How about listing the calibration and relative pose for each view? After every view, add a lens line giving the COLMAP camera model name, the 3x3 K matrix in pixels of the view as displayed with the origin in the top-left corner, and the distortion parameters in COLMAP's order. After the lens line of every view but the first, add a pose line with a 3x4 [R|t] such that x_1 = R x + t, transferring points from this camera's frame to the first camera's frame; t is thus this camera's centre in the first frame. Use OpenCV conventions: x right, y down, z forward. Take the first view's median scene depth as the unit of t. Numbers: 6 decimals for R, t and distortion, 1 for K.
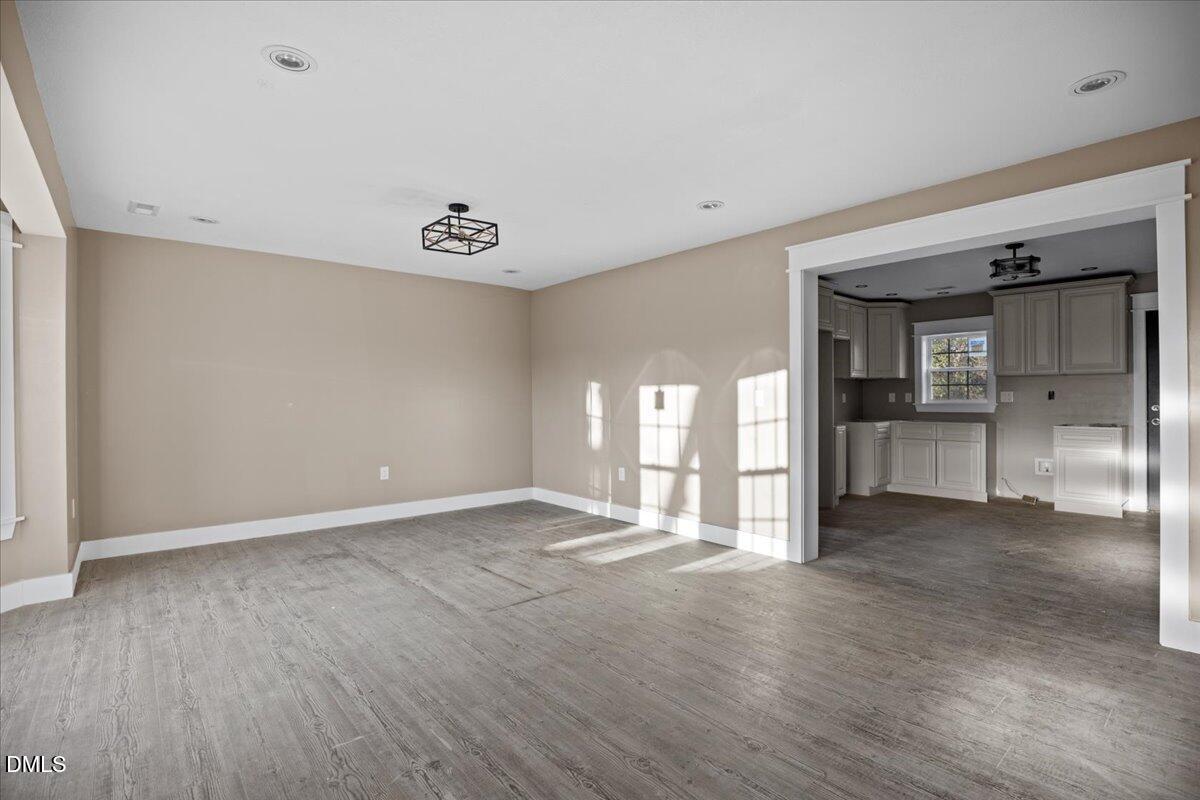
lens RADIAL K [[561.6, 0, 601.8], [0, 561.6, 396.5], [0, 0, 1]] dist [-0.030149, 0.000545]
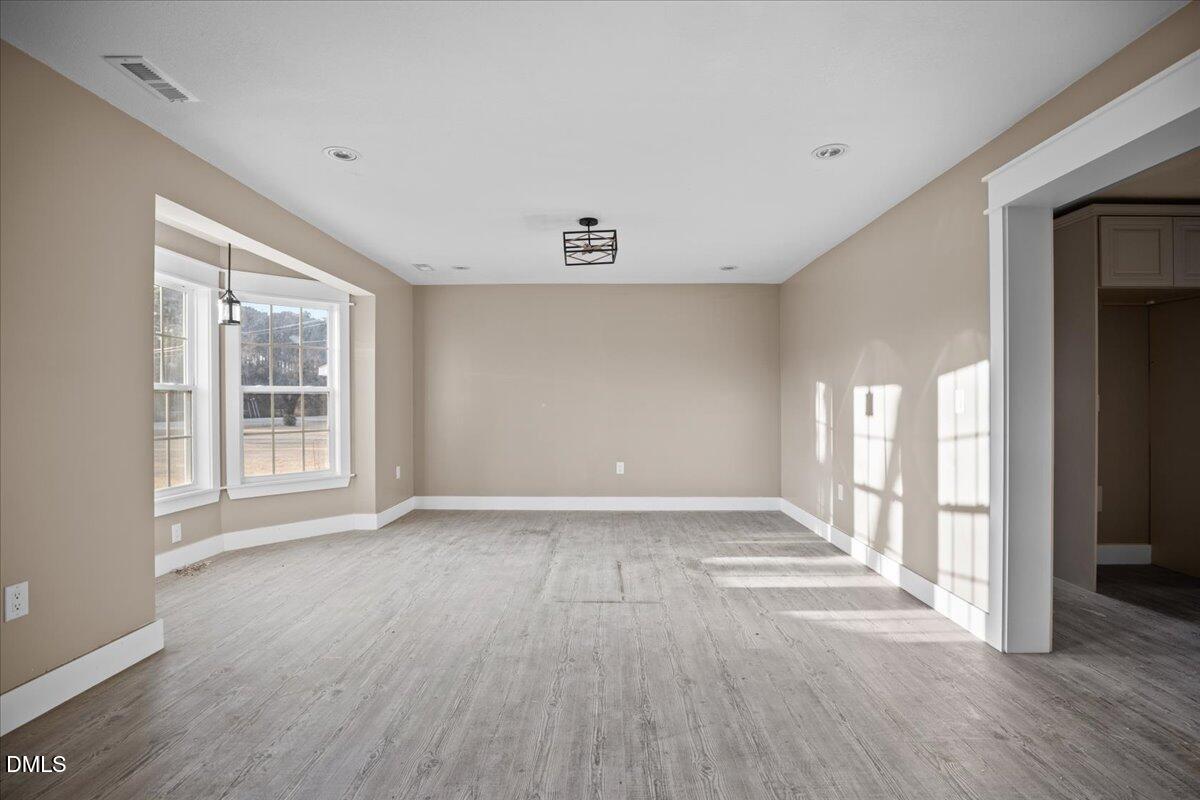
lens RADIAL K [[555.9, 0, 602.7], [0, 555.9, 407.2], [0, 0, 1]] dist [-0.029735, 0.001050]
pose [[0.750944, 0.011113, -0.660272, 0.407200], [-0.000786, 0.999873, 0.015935, -0.001600], [0.660365, -0.011448, 0.750858, 0.197653]]
